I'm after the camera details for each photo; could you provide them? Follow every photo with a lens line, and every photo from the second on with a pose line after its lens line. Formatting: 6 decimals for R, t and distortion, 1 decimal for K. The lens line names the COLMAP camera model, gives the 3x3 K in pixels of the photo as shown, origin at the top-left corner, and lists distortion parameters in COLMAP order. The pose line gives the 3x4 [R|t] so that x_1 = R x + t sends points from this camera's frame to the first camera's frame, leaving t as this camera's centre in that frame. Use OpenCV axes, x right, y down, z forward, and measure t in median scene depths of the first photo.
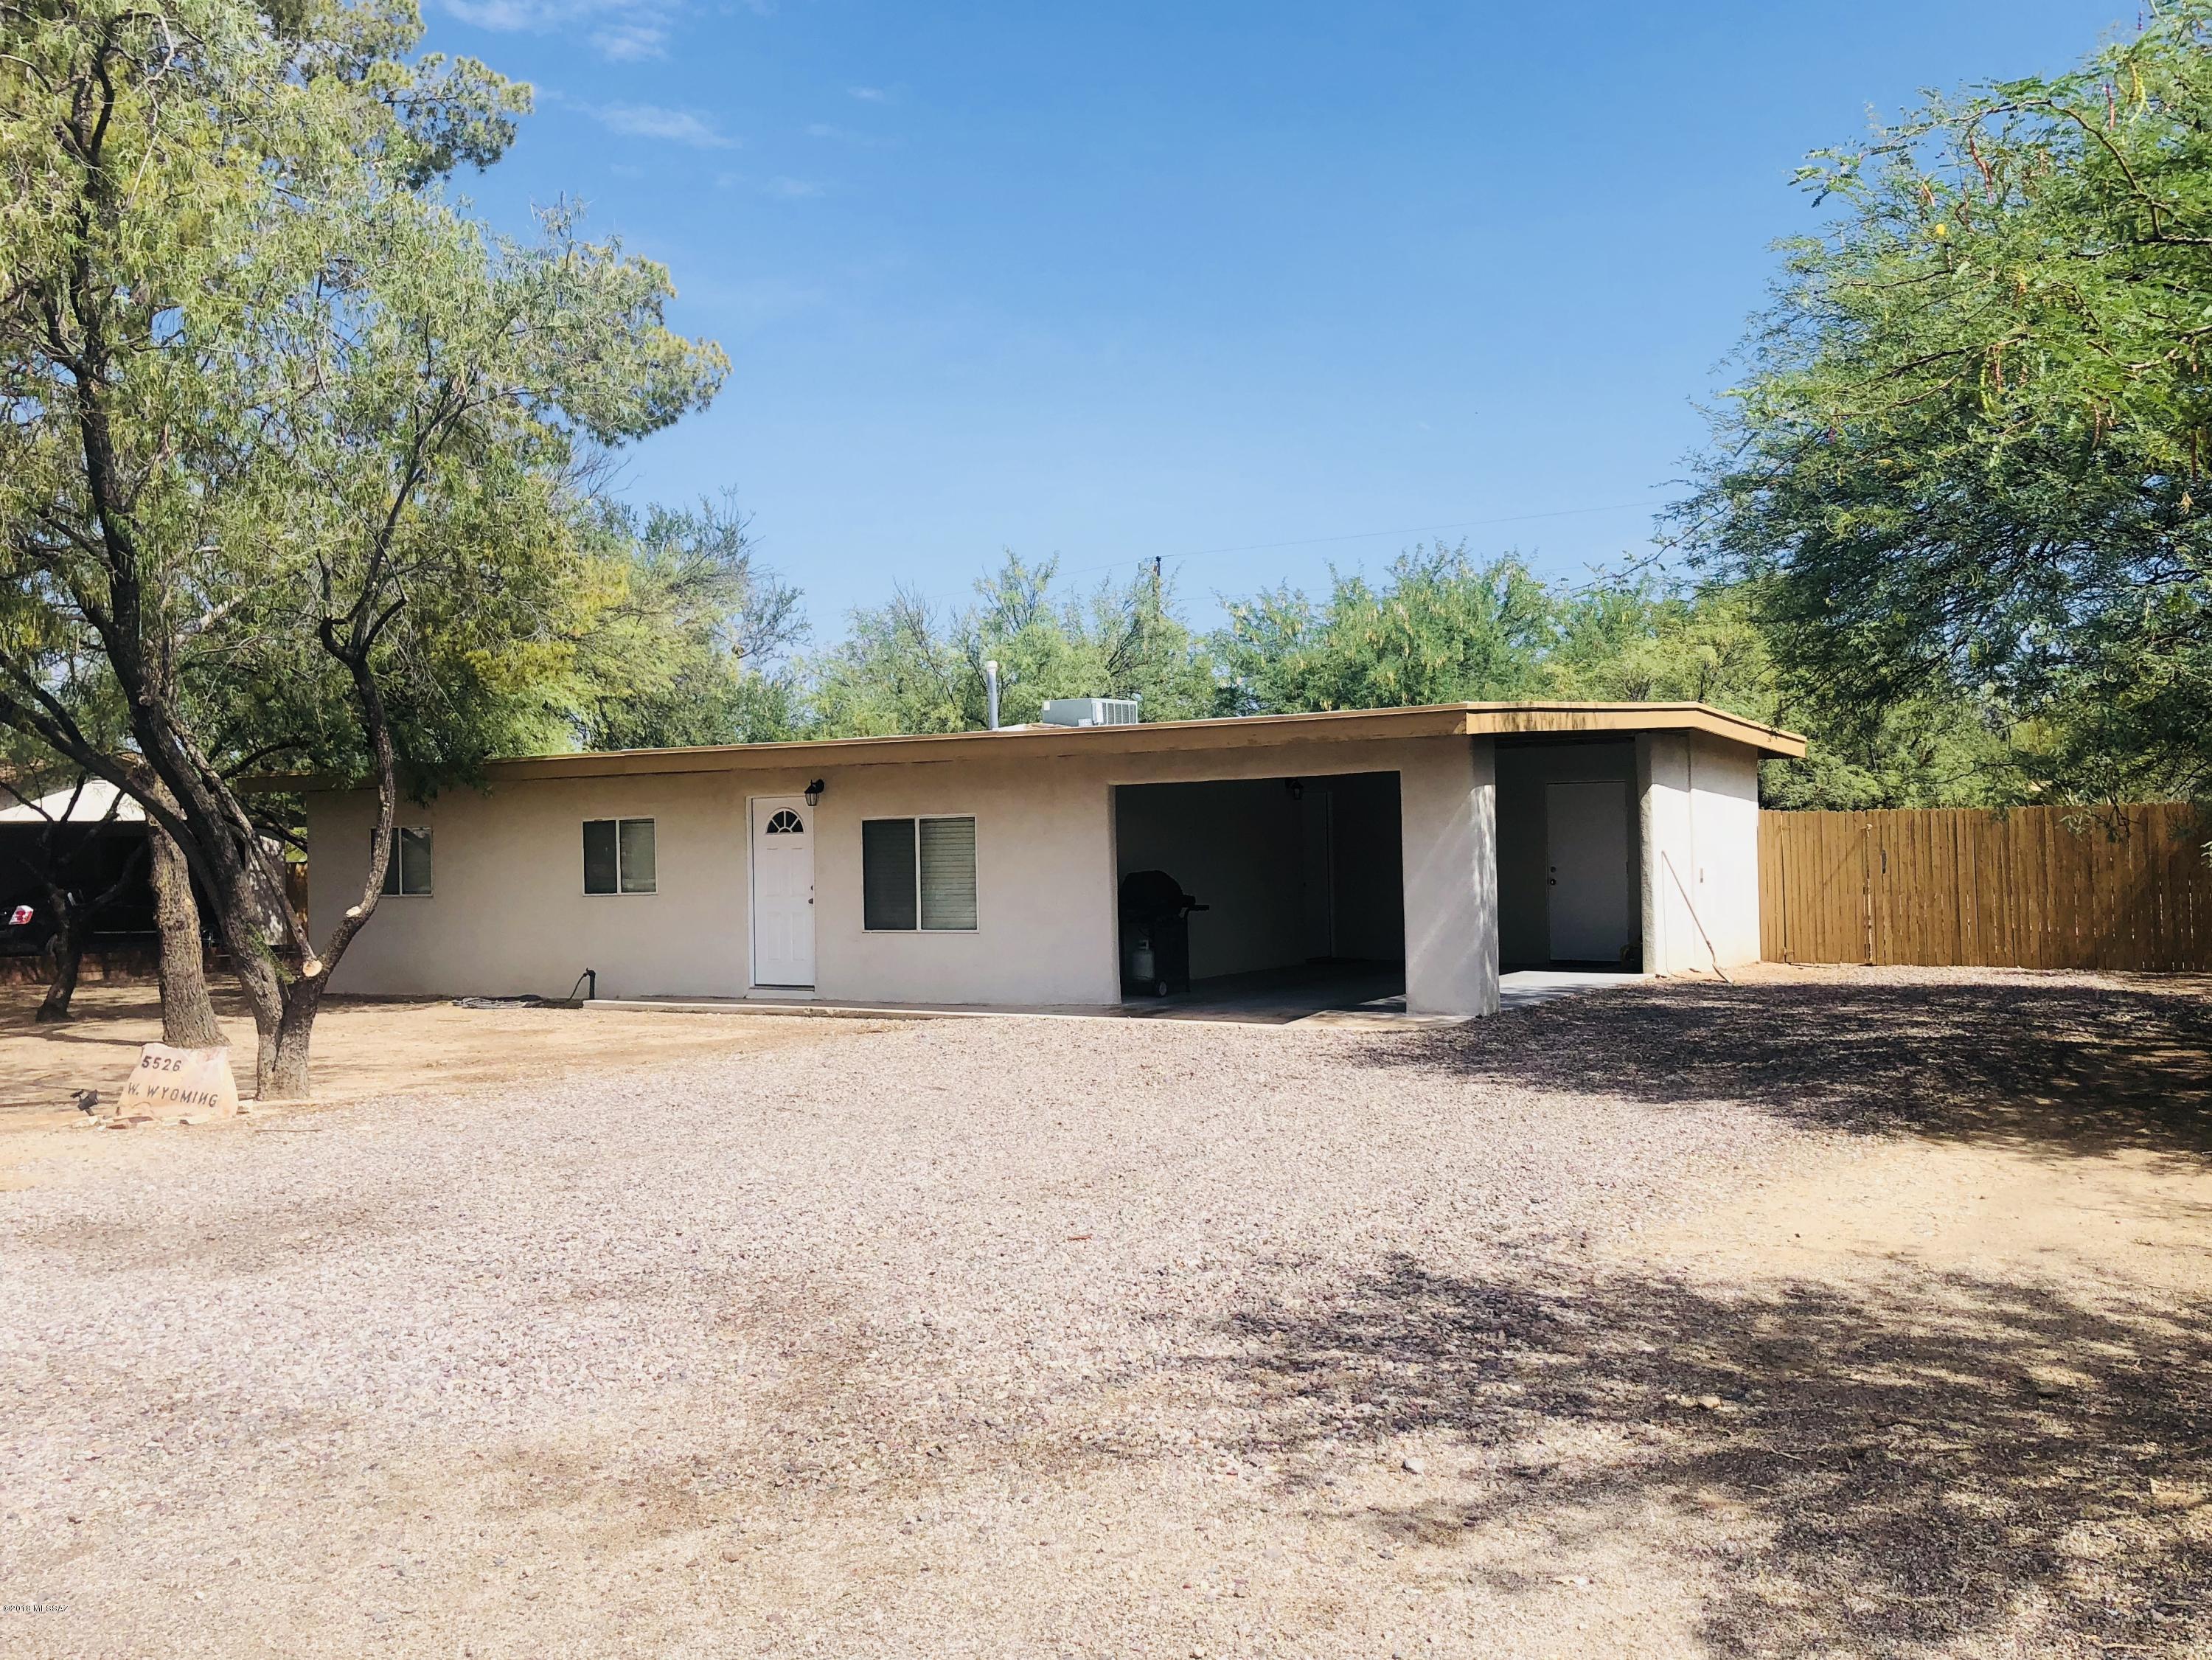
lens RADIAL K [[1807.6, 0, 1107.3], [0, 1807.6, 830.8], [0, 0, 1]] dist [0.031946, 0.004475]
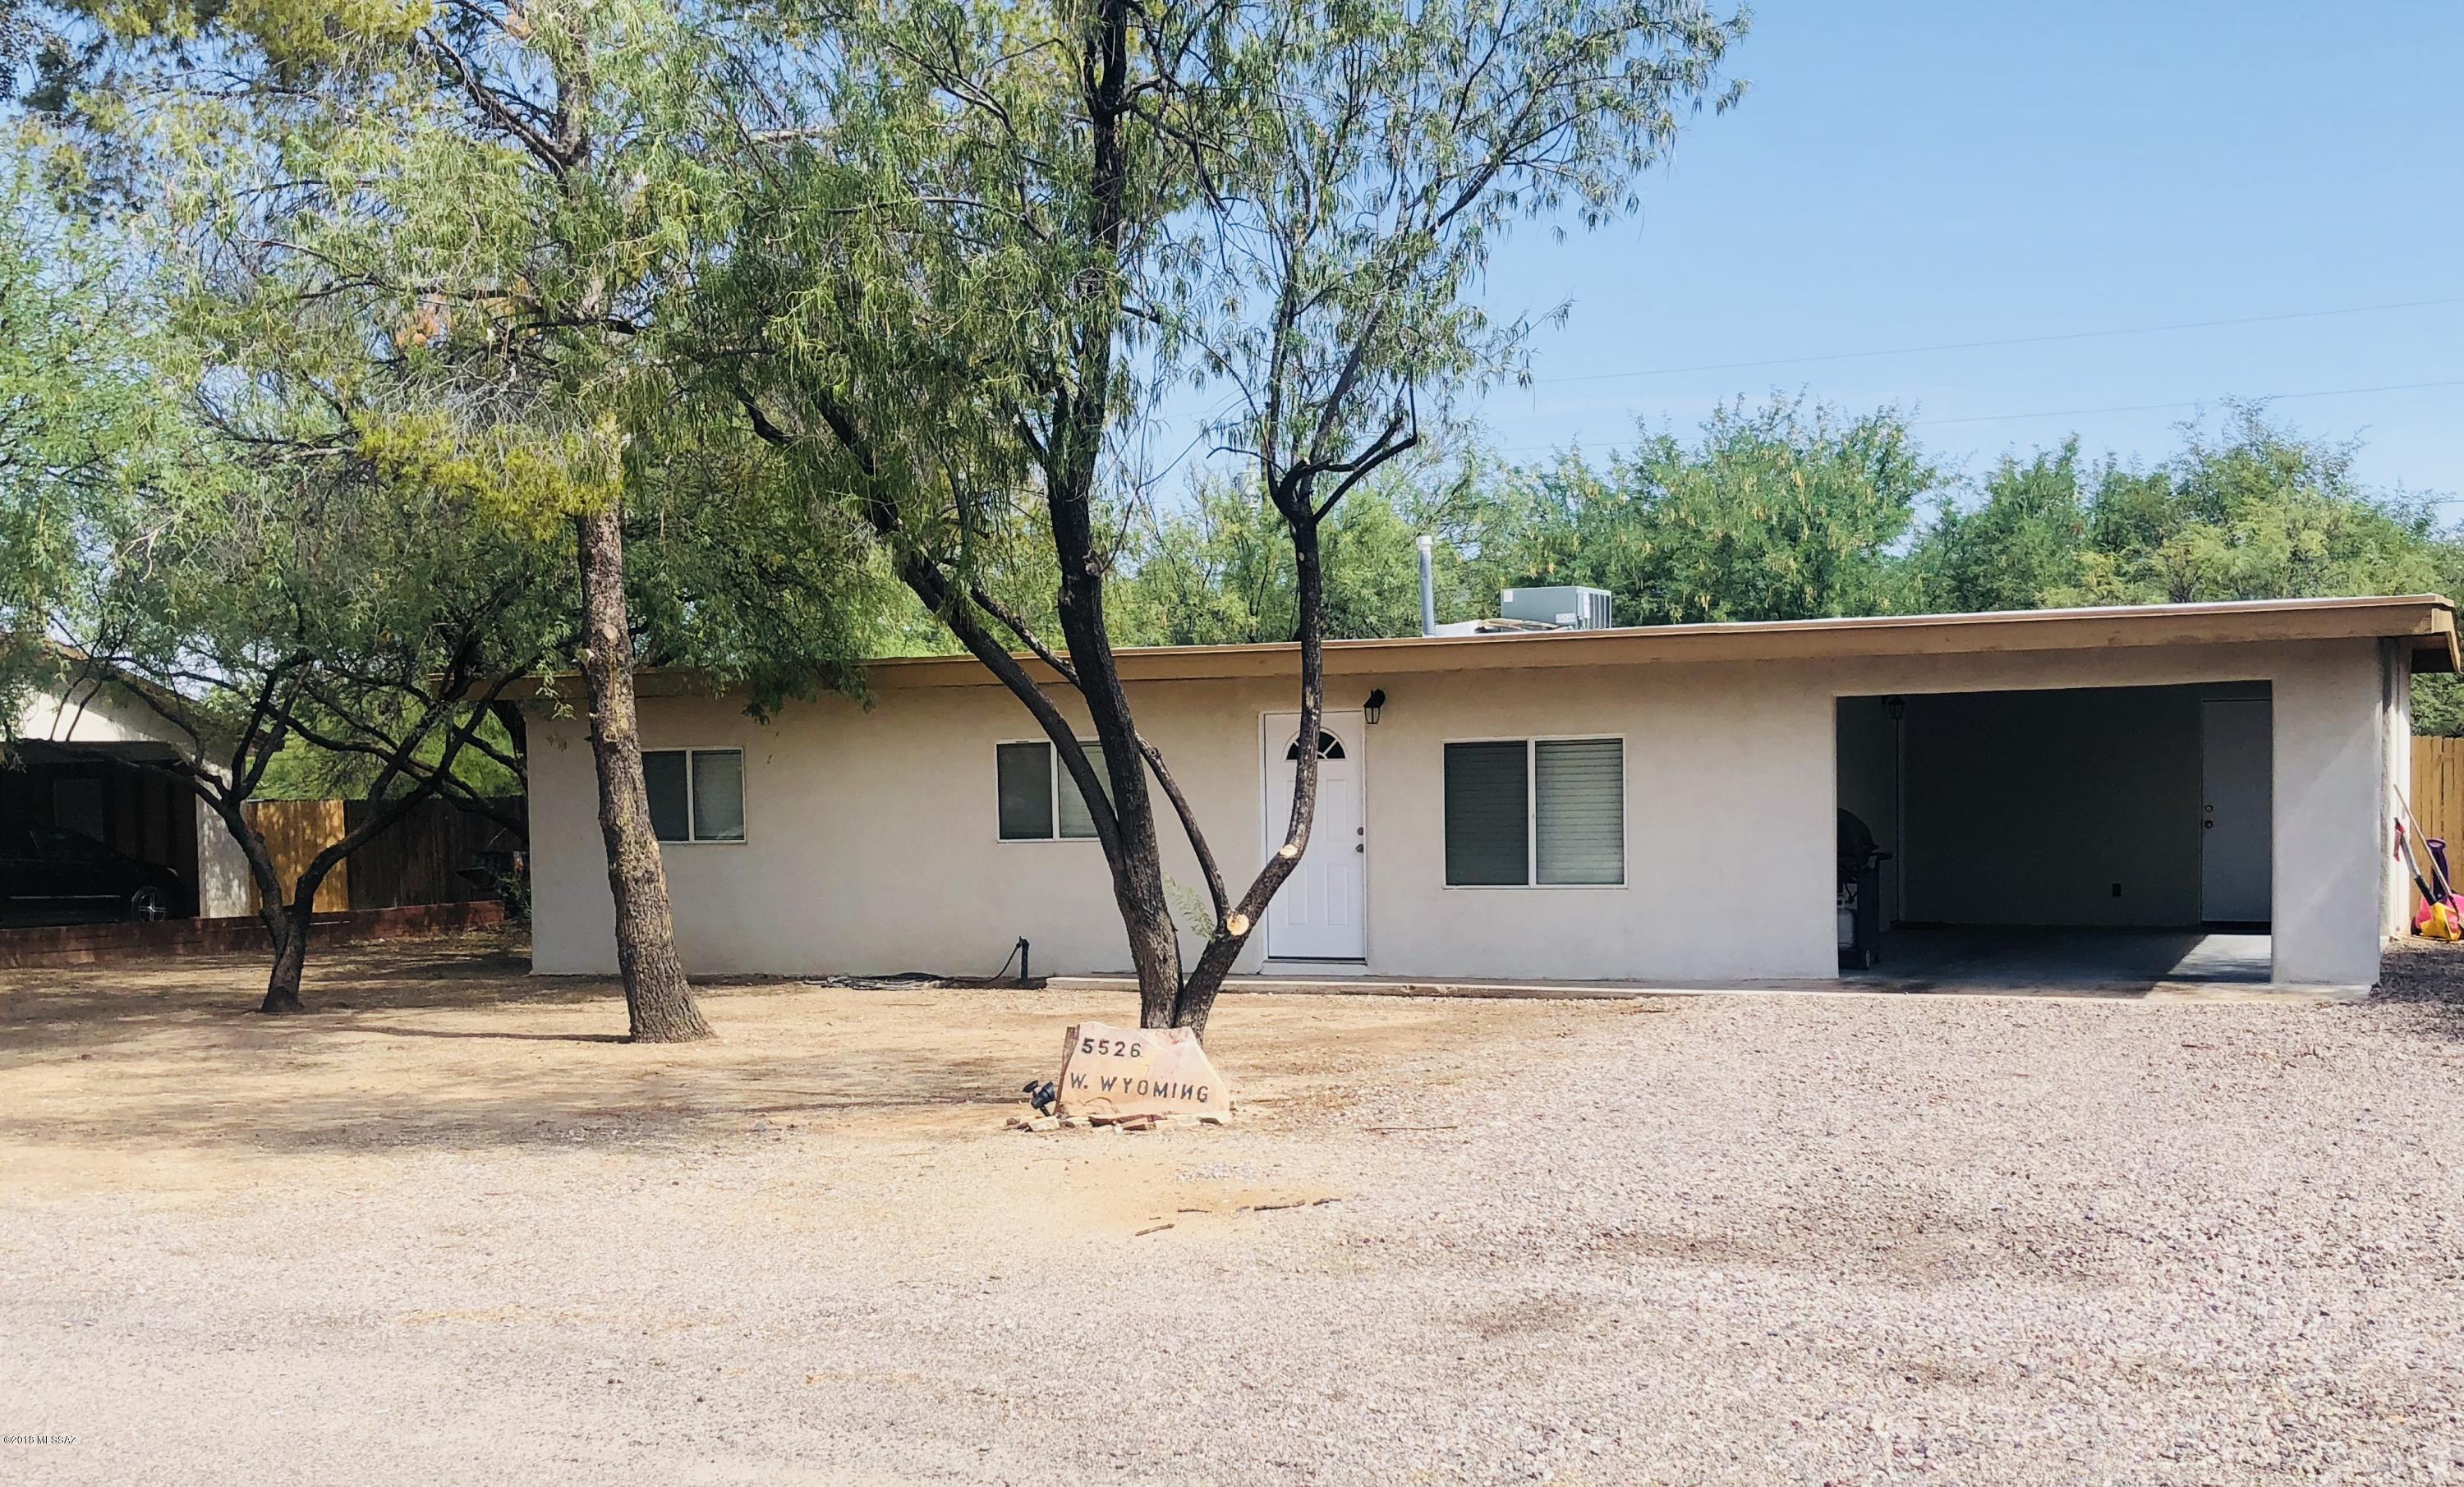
lens RADIAL K [[2393.9, 0, 1230.4], [0, 2393.9, 742.7], [0, 0, 1]] dist [0.021940, 0.000000]
pose [[0.996248, 0.003092, 0.086488, -0.317561], [-0.002256, 0.999950, -0.009768, 0.004564], [-0.086513, 0.009536, 0.996205, -0.009440]]
